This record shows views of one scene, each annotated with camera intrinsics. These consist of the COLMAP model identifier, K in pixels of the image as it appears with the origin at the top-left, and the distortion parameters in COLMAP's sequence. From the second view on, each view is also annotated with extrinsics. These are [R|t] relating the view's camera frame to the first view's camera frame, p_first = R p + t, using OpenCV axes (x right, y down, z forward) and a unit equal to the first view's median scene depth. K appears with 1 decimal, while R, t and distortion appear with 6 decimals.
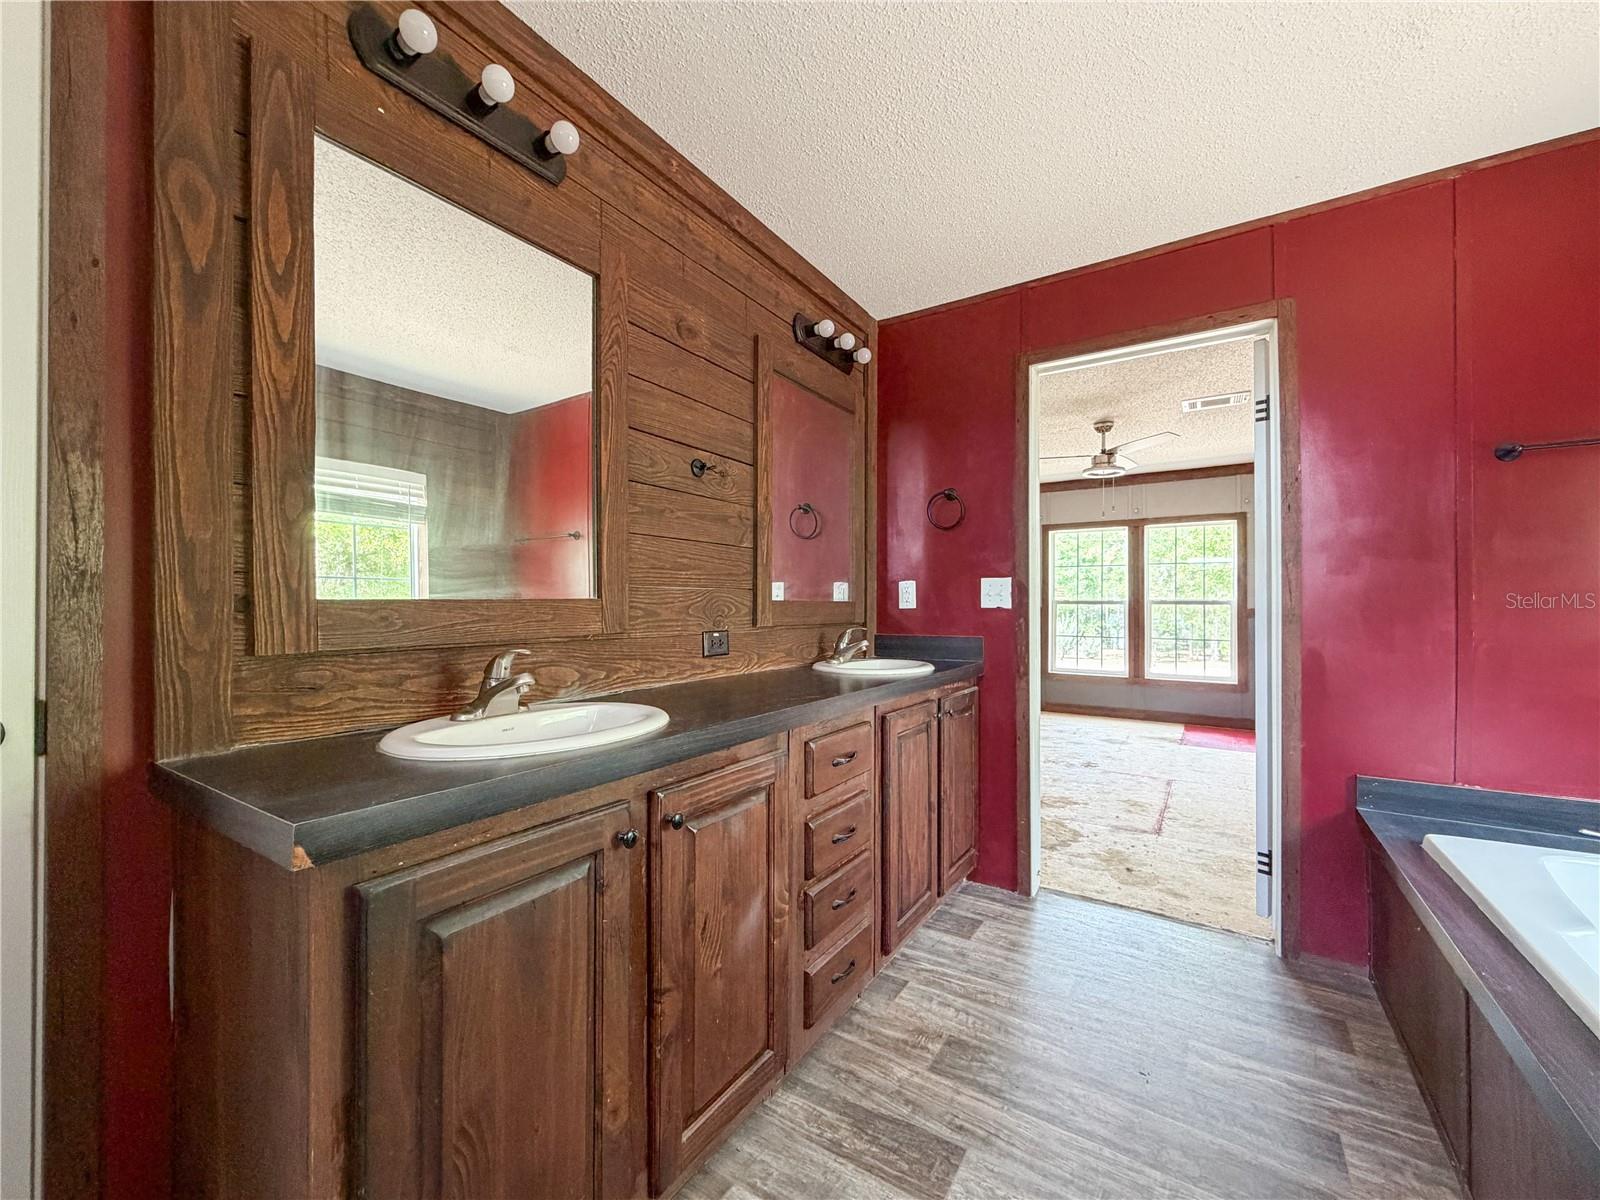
lens RADIAL K [[631.0, 0, 800.0], [0, 631.0, 600.0], [0, 0, 1]] dist [-0.000235, -0.000089]
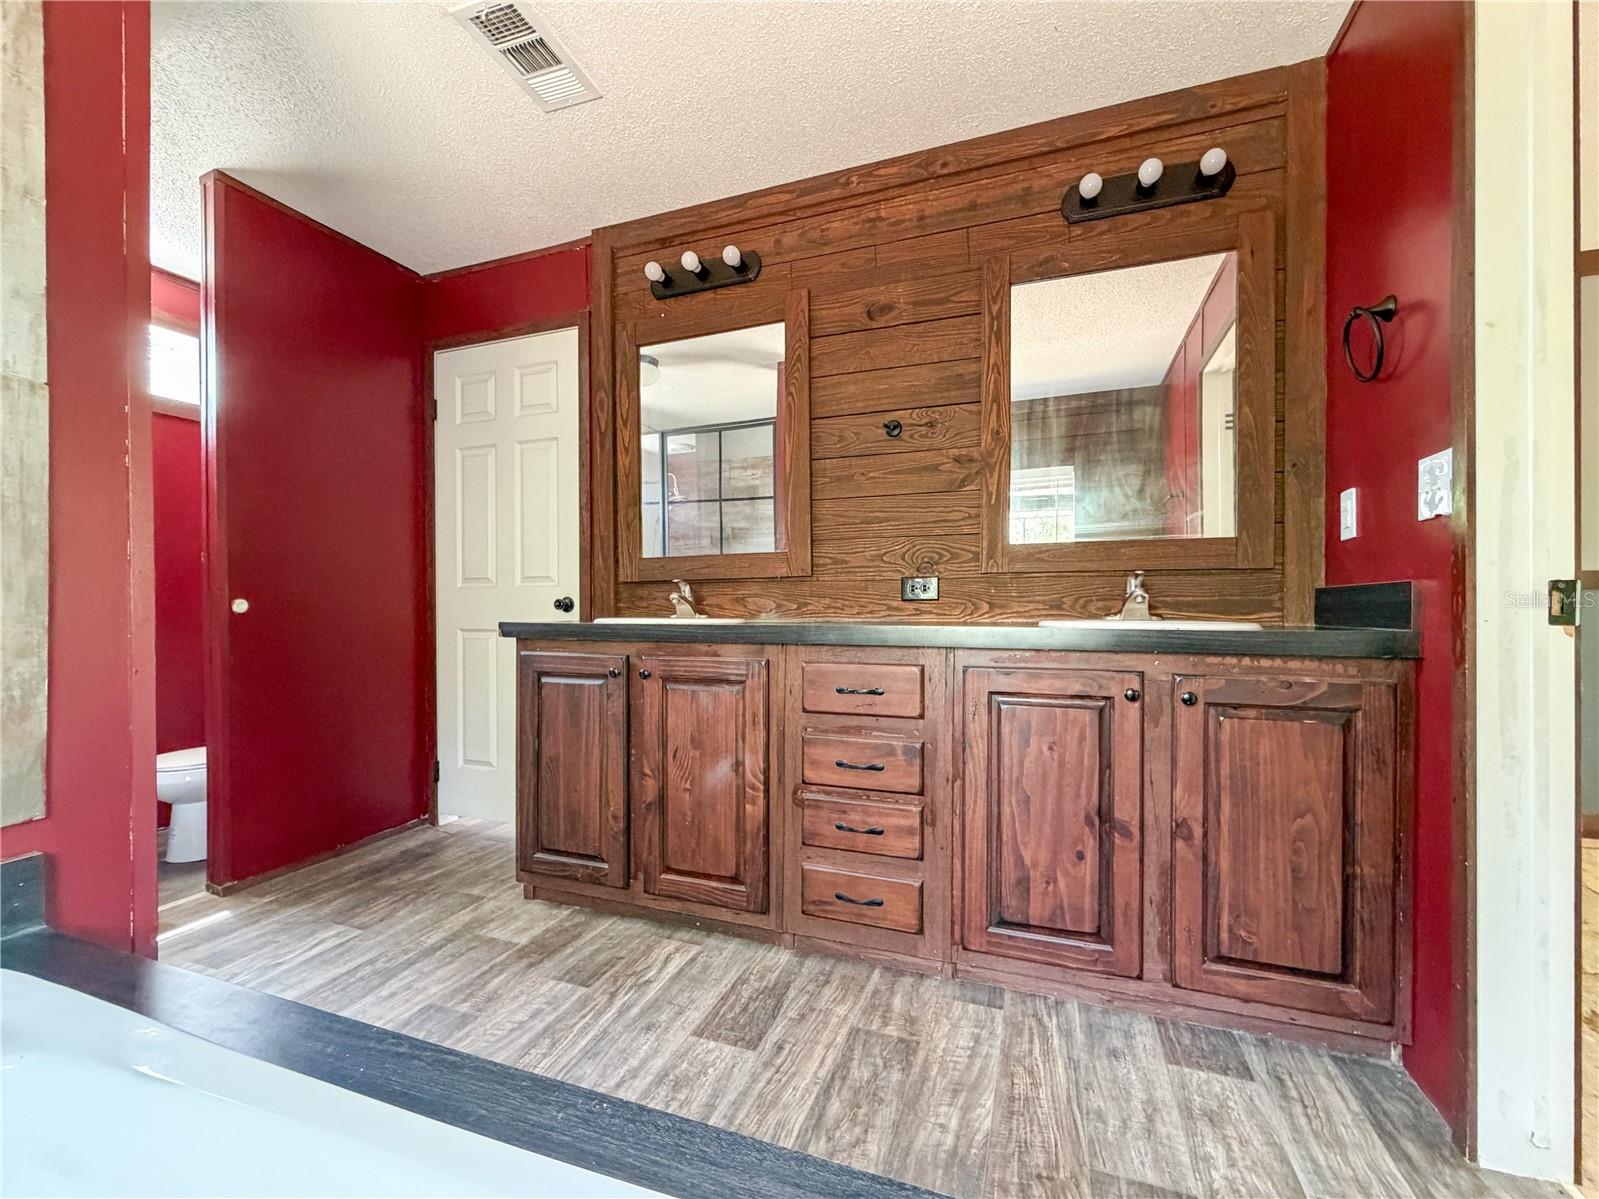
lens RADIAL K [[665.4, 0, 805.9], [0, 665.4, 605.5], [0, 0, 1]] dist [0.000007, -0.000151]
pose [[0.234023, -0.004713, -0.972220, 1.208212], [0.010615, 0.999941, -0.002293, 0.131111], [0.972173, -0.009784, 0.234059, 0.748257]]
